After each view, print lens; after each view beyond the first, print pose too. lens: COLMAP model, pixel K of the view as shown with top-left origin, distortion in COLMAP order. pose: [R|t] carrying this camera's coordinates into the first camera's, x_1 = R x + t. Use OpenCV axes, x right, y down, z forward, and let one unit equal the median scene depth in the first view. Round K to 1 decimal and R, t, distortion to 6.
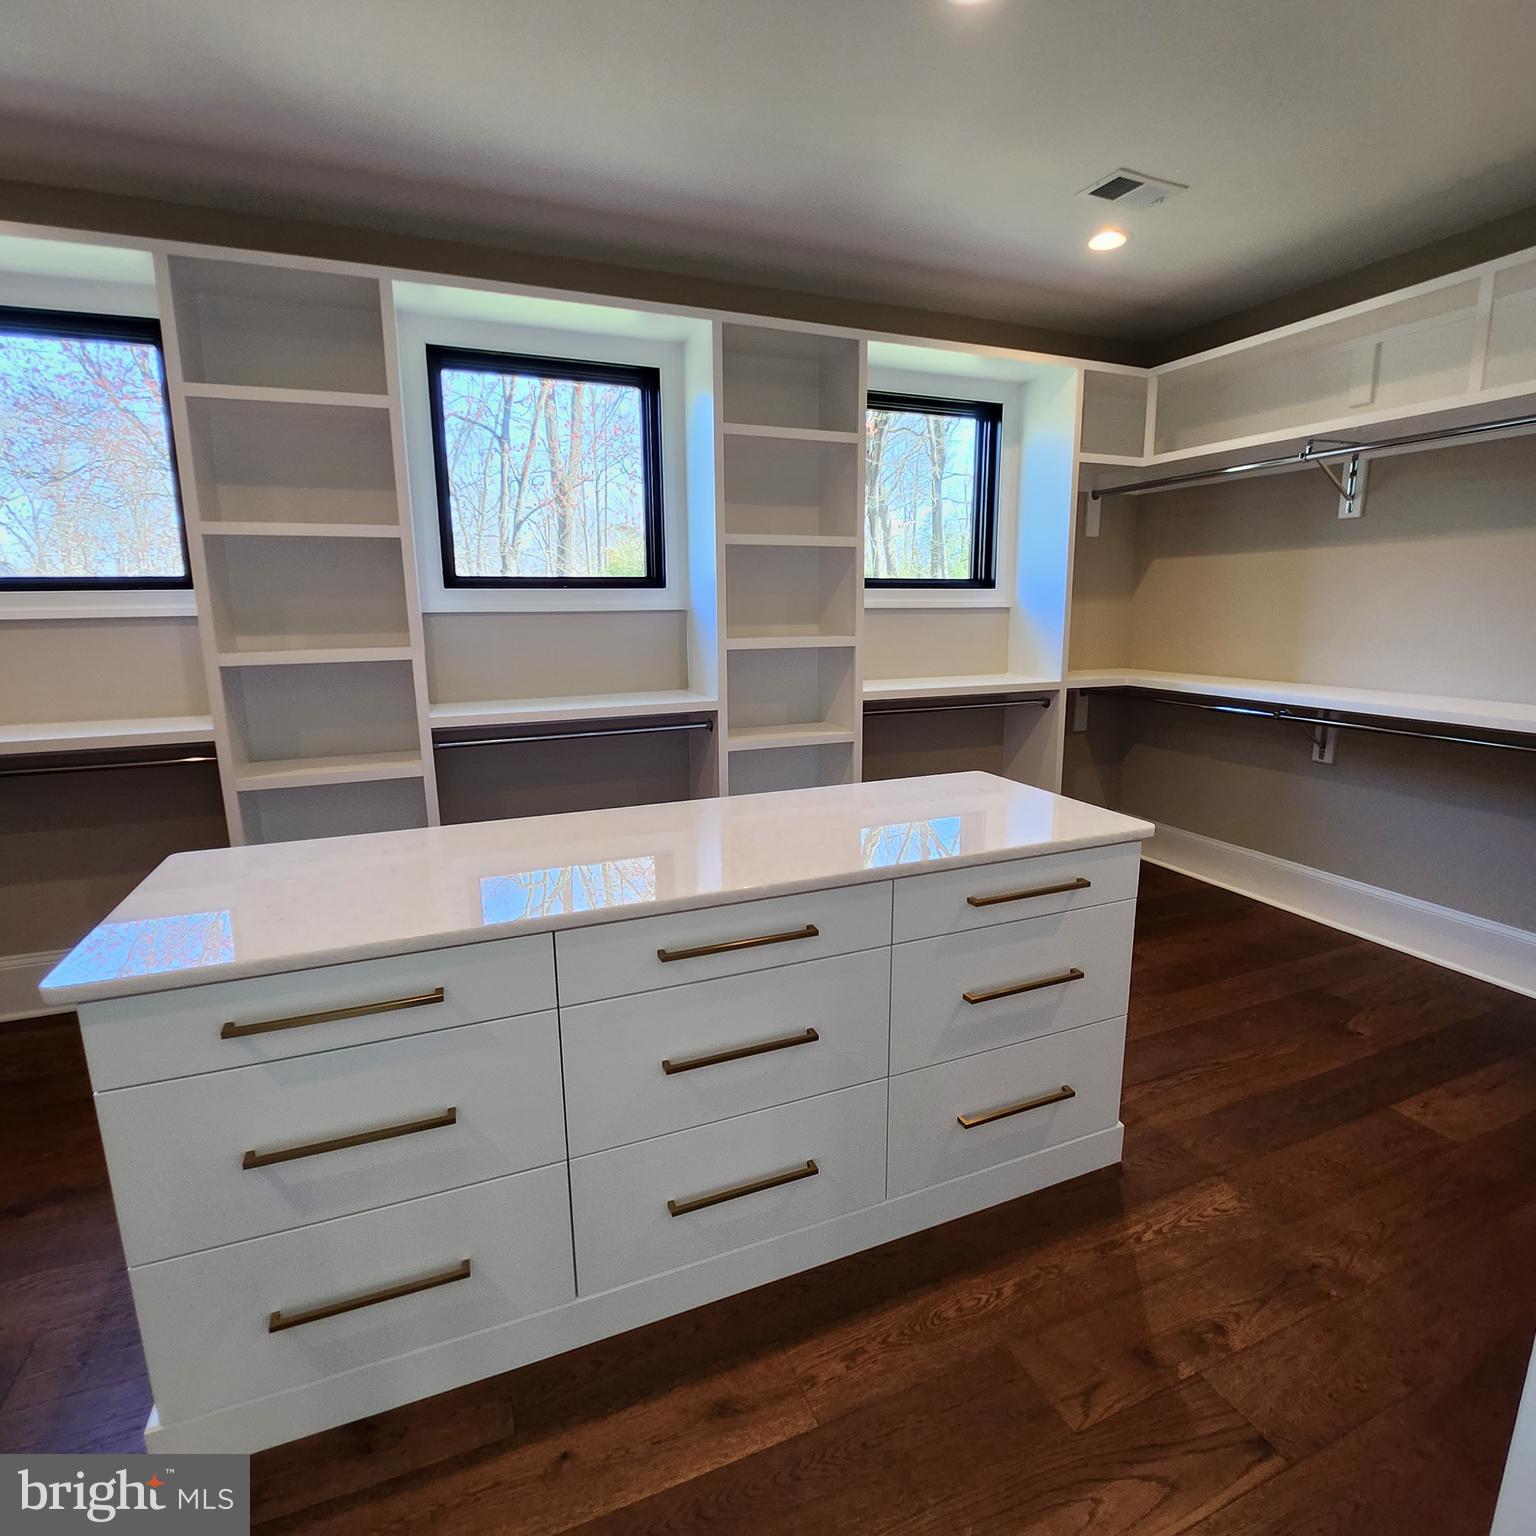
lens RADIAL K [[819.7, 0, 770.8], [0, 819.7, 764.2], [0, 0, 1]] dist [-0.010623, -0.004410]
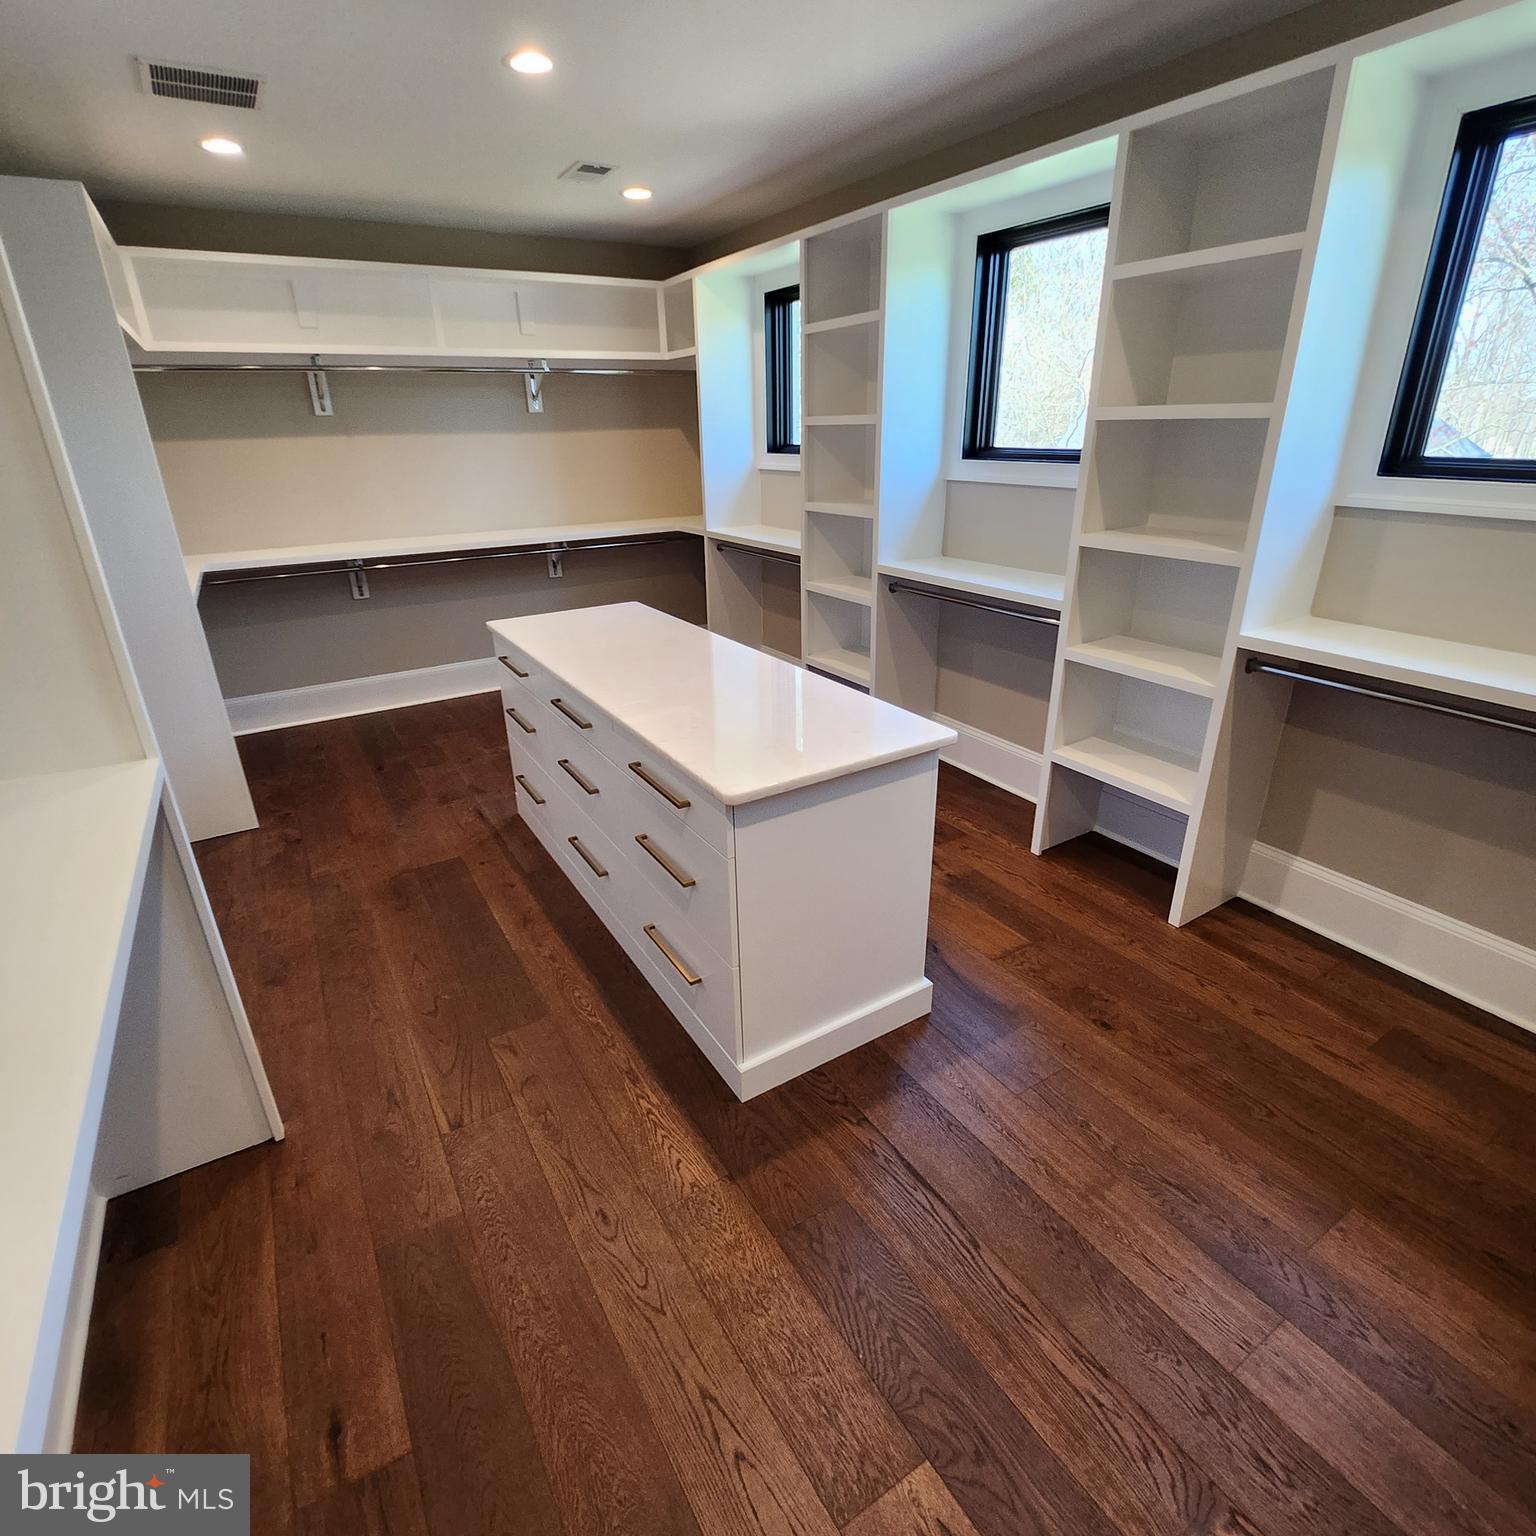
lens RADIAL K [[819.7, 0, 764.5], [0, 819.7, 772.8], [0, 0, 1]] dist [-0.010623, -0.004410]
pose [[0.151056, 0.387932, -0.909225, 1.217235], [-0.181020, 0.915082, 0.360357, -0.261771], [0.971810, 0.110154, 0.208452, 0.784533]]
